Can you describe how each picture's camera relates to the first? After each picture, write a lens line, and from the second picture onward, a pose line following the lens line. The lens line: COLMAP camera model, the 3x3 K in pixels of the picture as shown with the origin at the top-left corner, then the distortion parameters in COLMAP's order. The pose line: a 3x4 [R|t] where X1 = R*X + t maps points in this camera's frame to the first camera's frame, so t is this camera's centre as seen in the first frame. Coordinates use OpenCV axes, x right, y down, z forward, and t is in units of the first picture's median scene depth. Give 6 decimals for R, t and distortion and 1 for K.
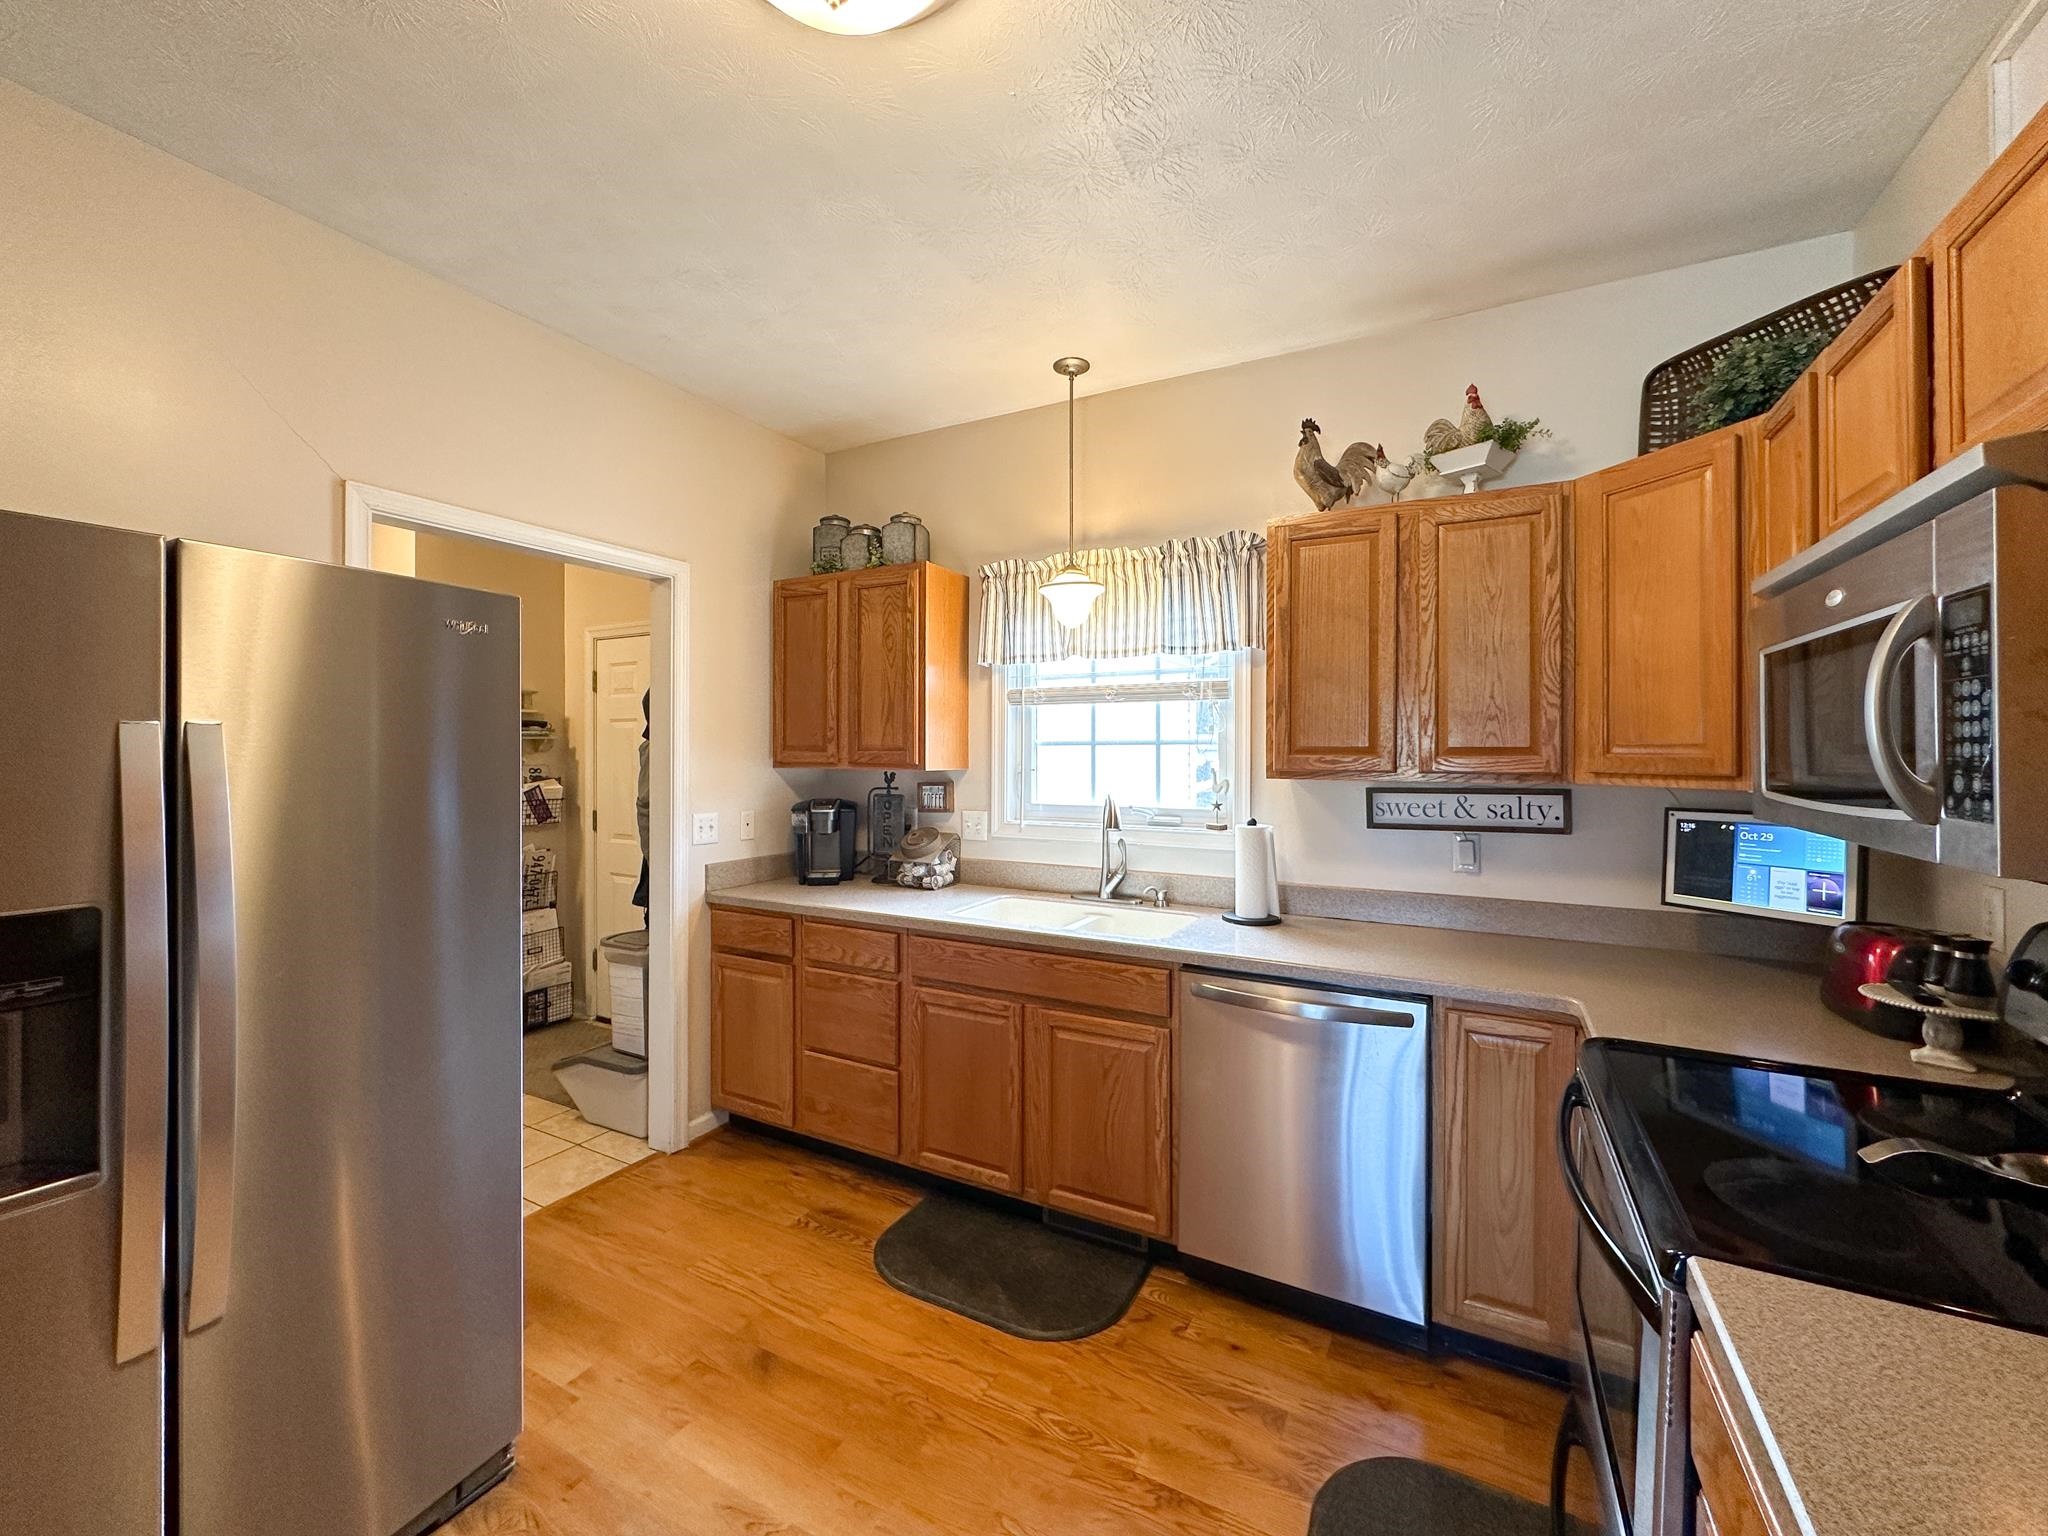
lens RADIAL K [[838.8, 0, 1008.8], [0, 838.8, 766.8], [0, 0, 1]] dist [0.001988, 0.000518]
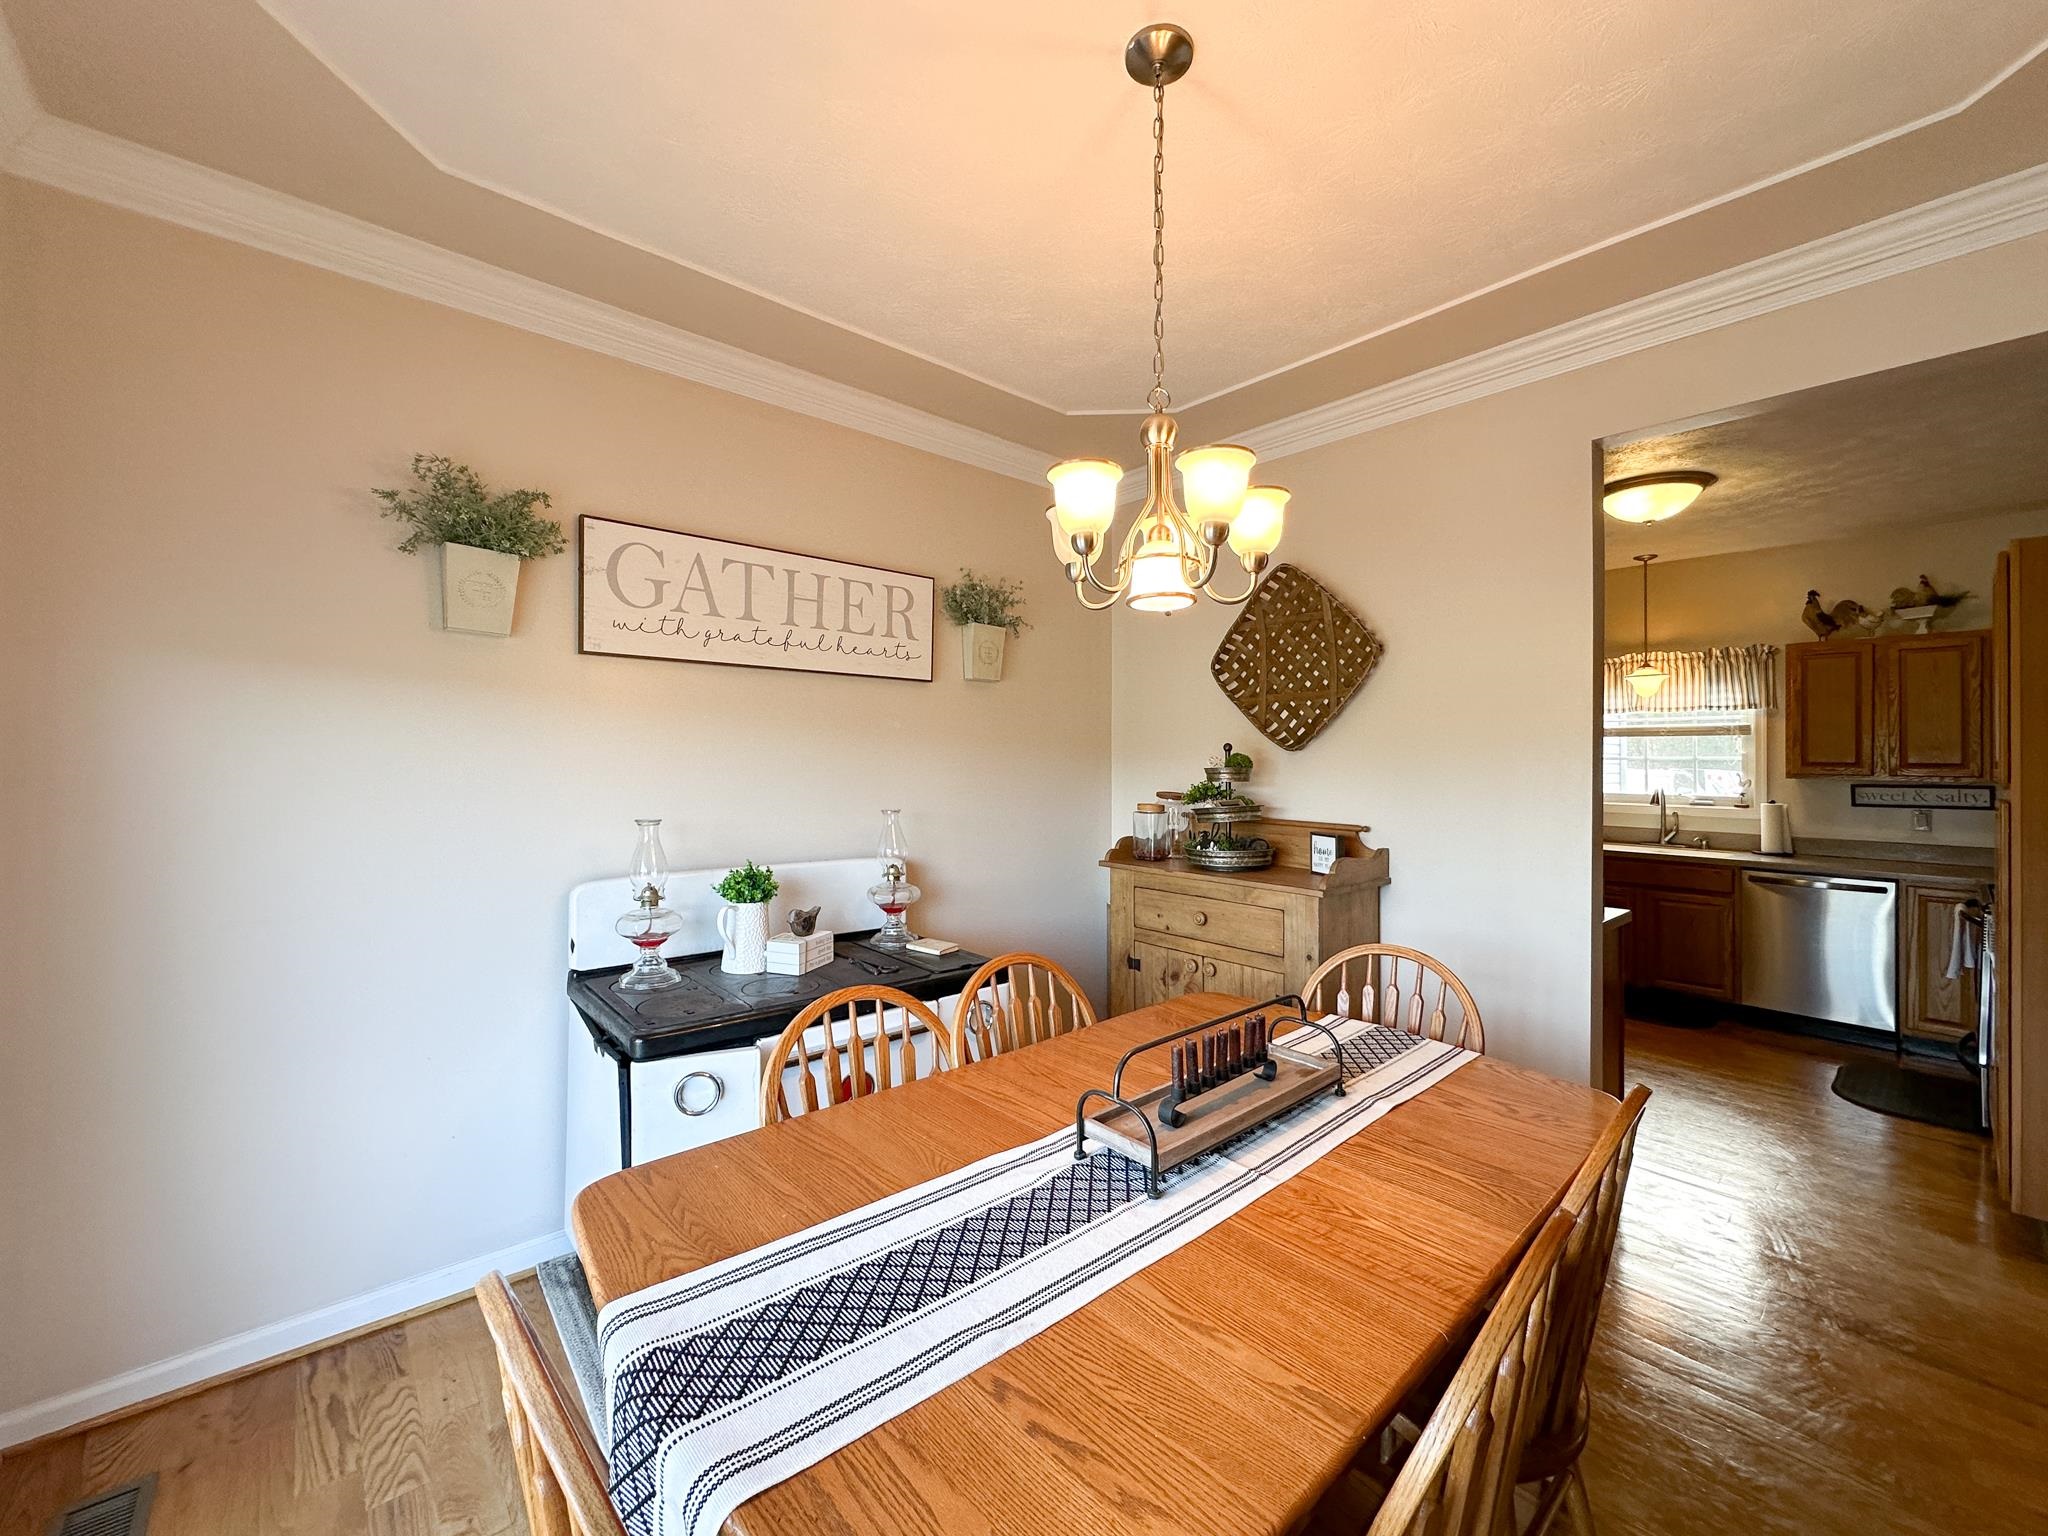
lens RADIAL K [[838.8, 0, 1013.5], [0, 838.8, 759.2], [0, 0, 1]] dist [0.001988, 0.000518]
pose [[0.942991, 0.005680, -0.332769, -0.651963], [-0.011589, 0.999808, -0.015774, 0.018736], [0.332615, 0.018731, 0.942877, -1.272075]]
